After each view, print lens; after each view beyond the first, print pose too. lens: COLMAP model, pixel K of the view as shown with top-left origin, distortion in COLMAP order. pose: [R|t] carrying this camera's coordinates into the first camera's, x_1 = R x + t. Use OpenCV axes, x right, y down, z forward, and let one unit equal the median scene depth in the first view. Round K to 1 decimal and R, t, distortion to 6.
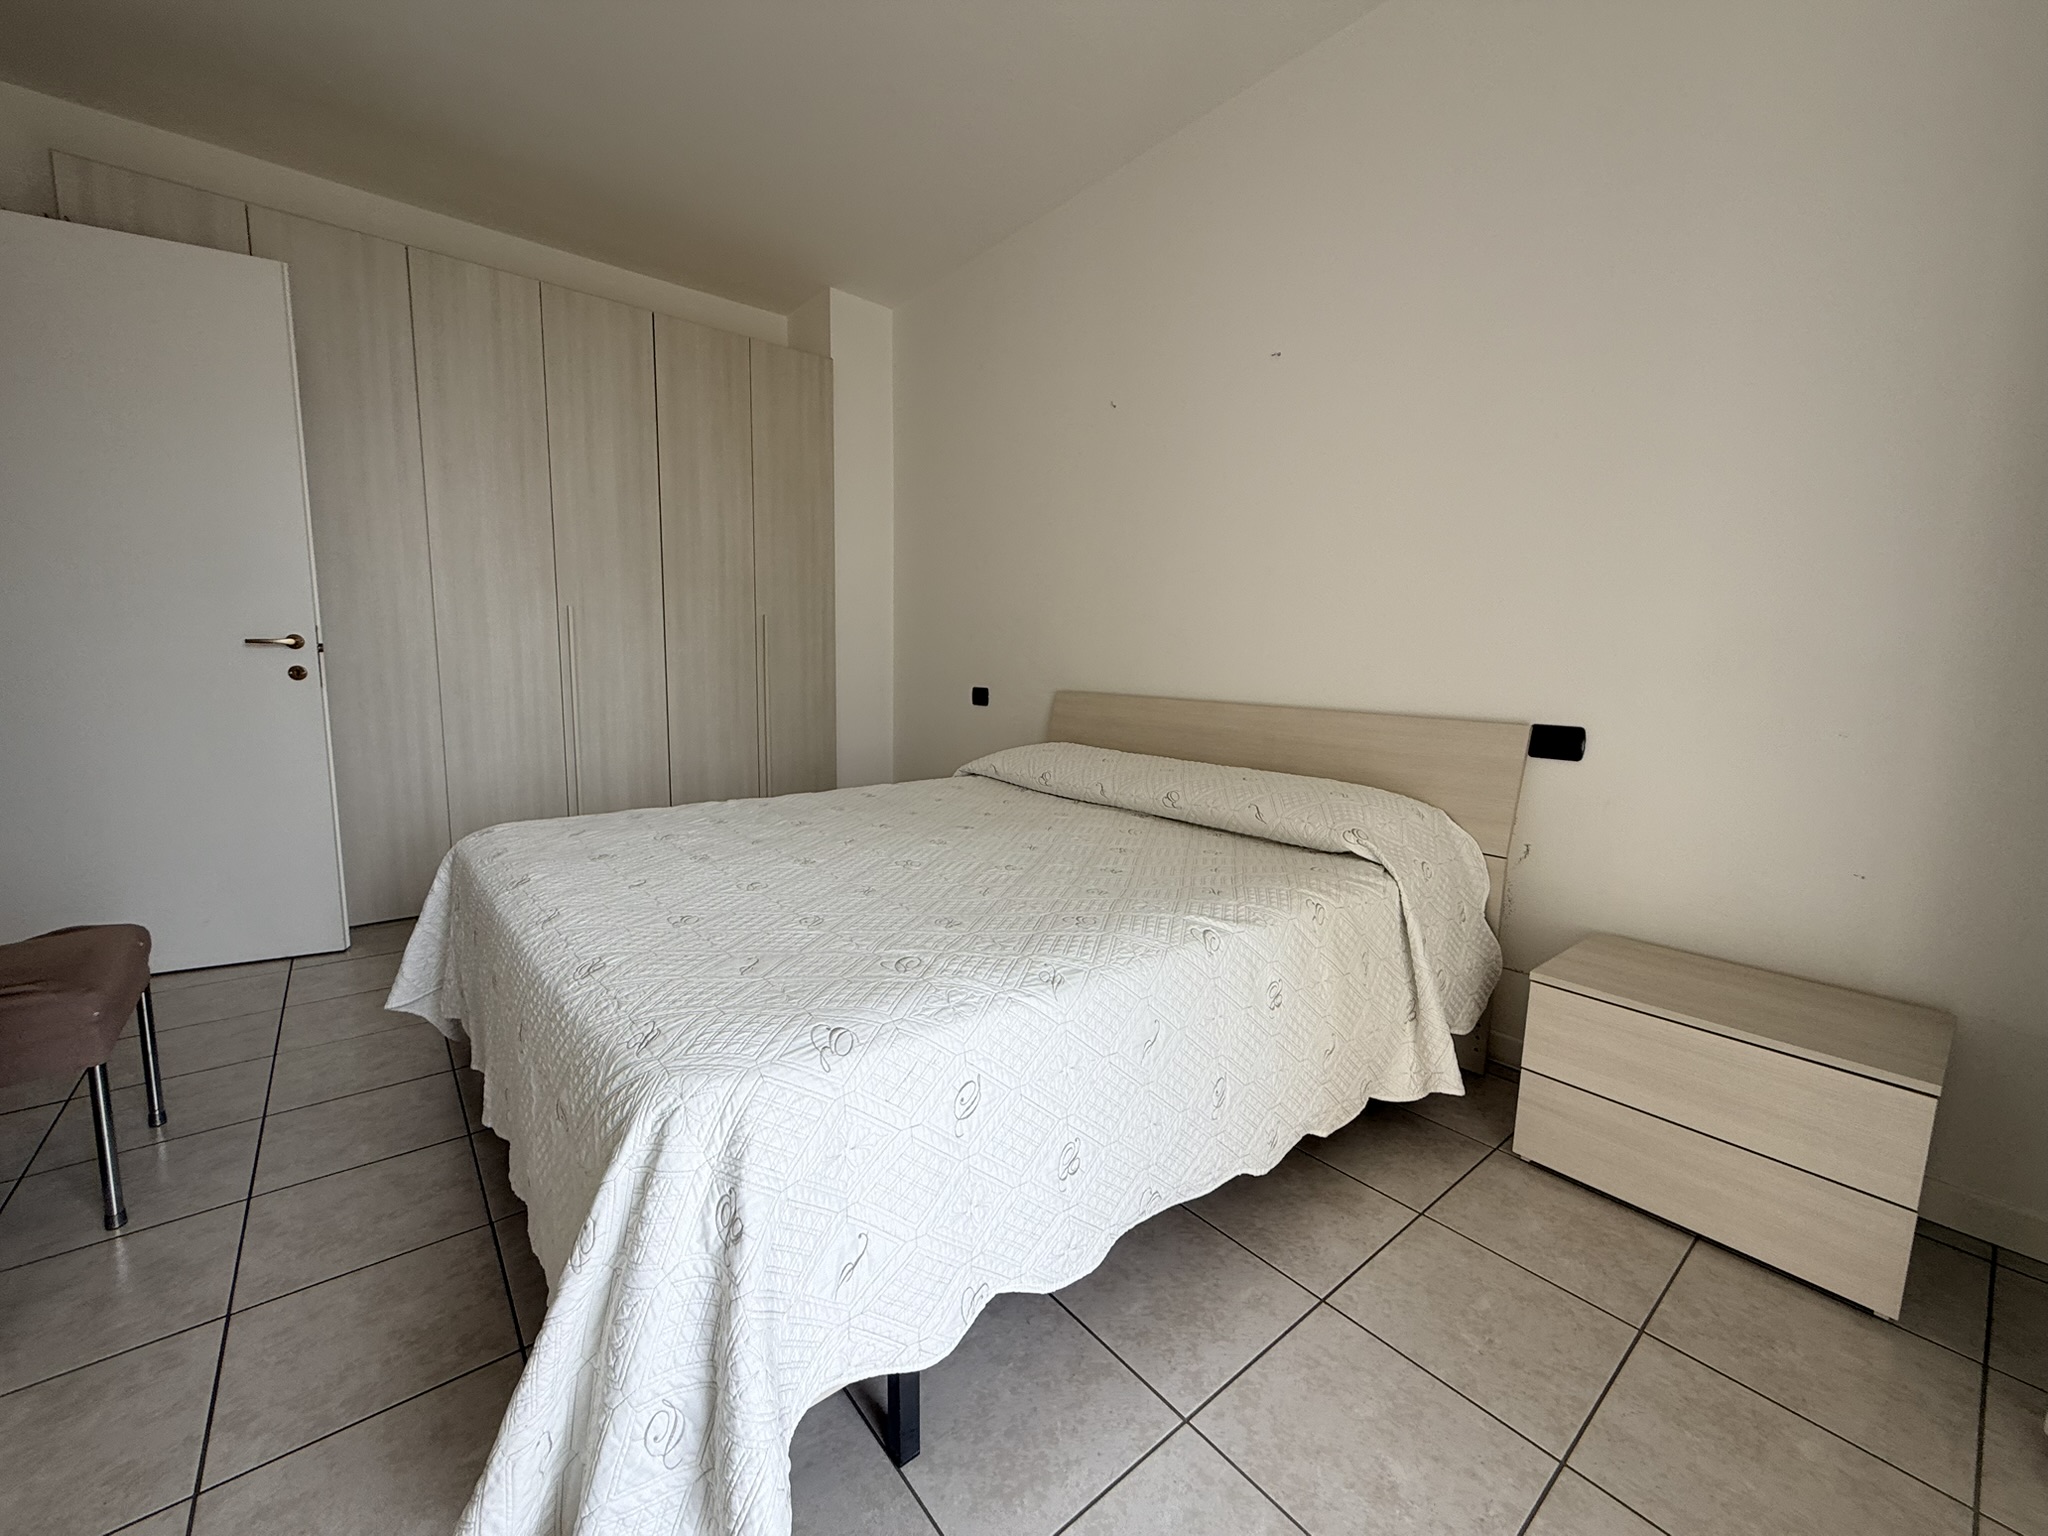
lens RADIAL K [[816.7, 0, 1021.2], [0, 816.7, 765.5], [0, 0, 1]] dist [0.000379, -0.000133]
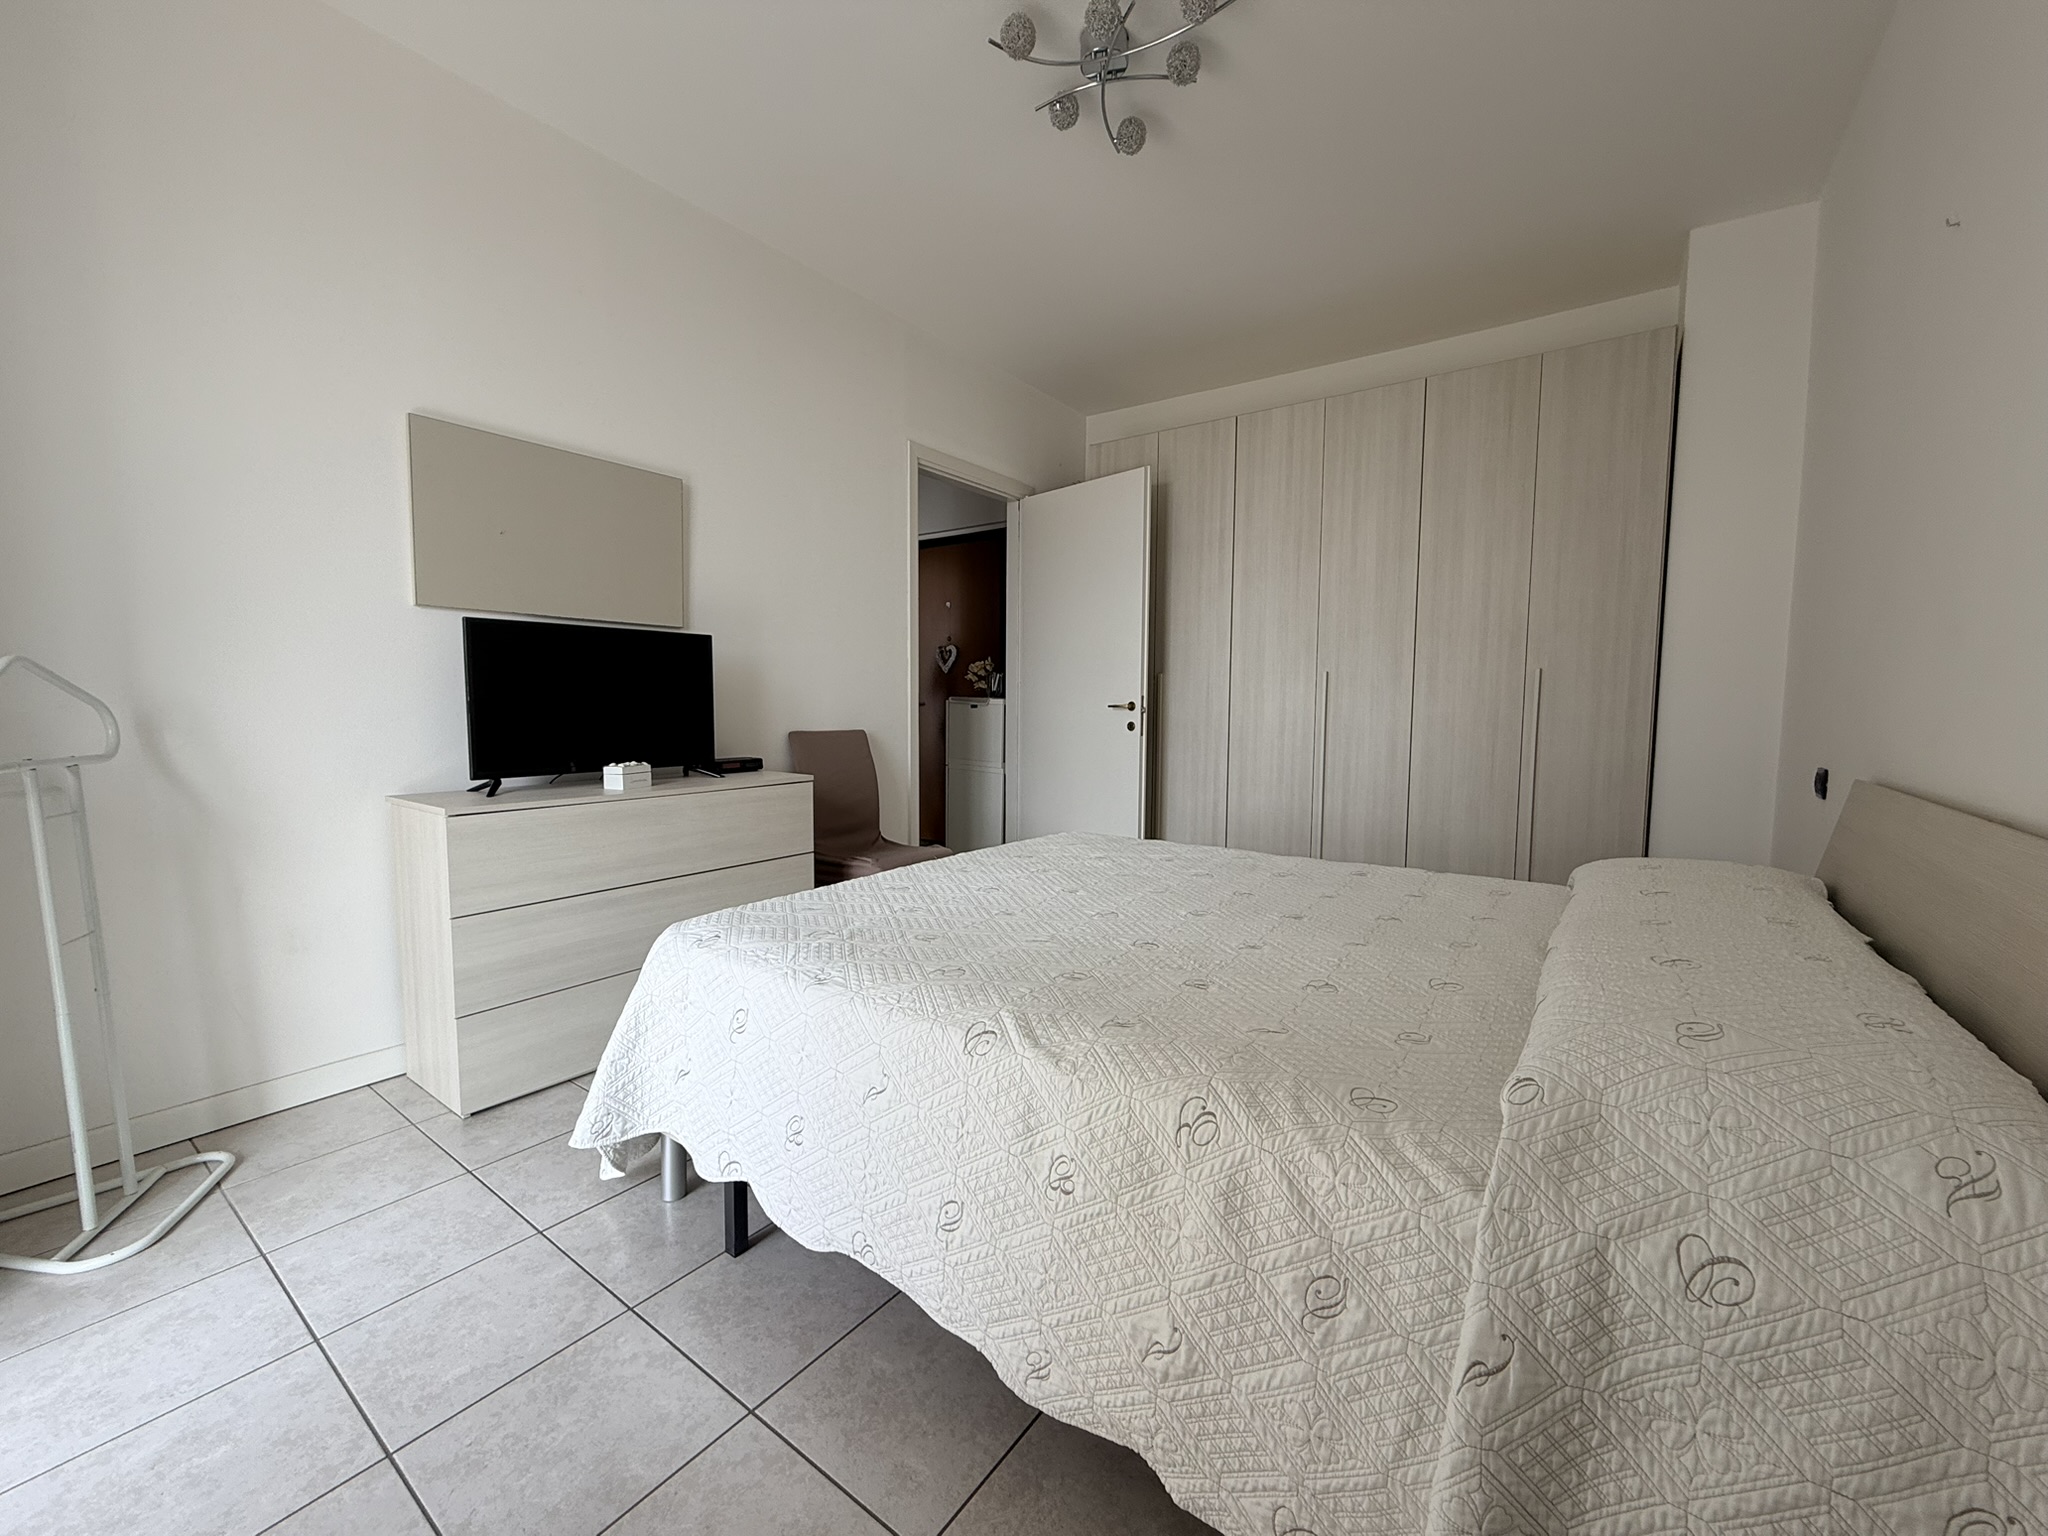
lens RADIAL K [[816.7, 0, 1021.2], [0, 816.7, 765.5], [0, 0, 1]] dist [0.000379, -0.000133]
pose [[0.251374, 0.059189, -0.966079, 0.515925], [-0.131133, 0.991008, 0.026596, -0.049697], [0.958966, 0.119999, 0.256875, 0.384832]]
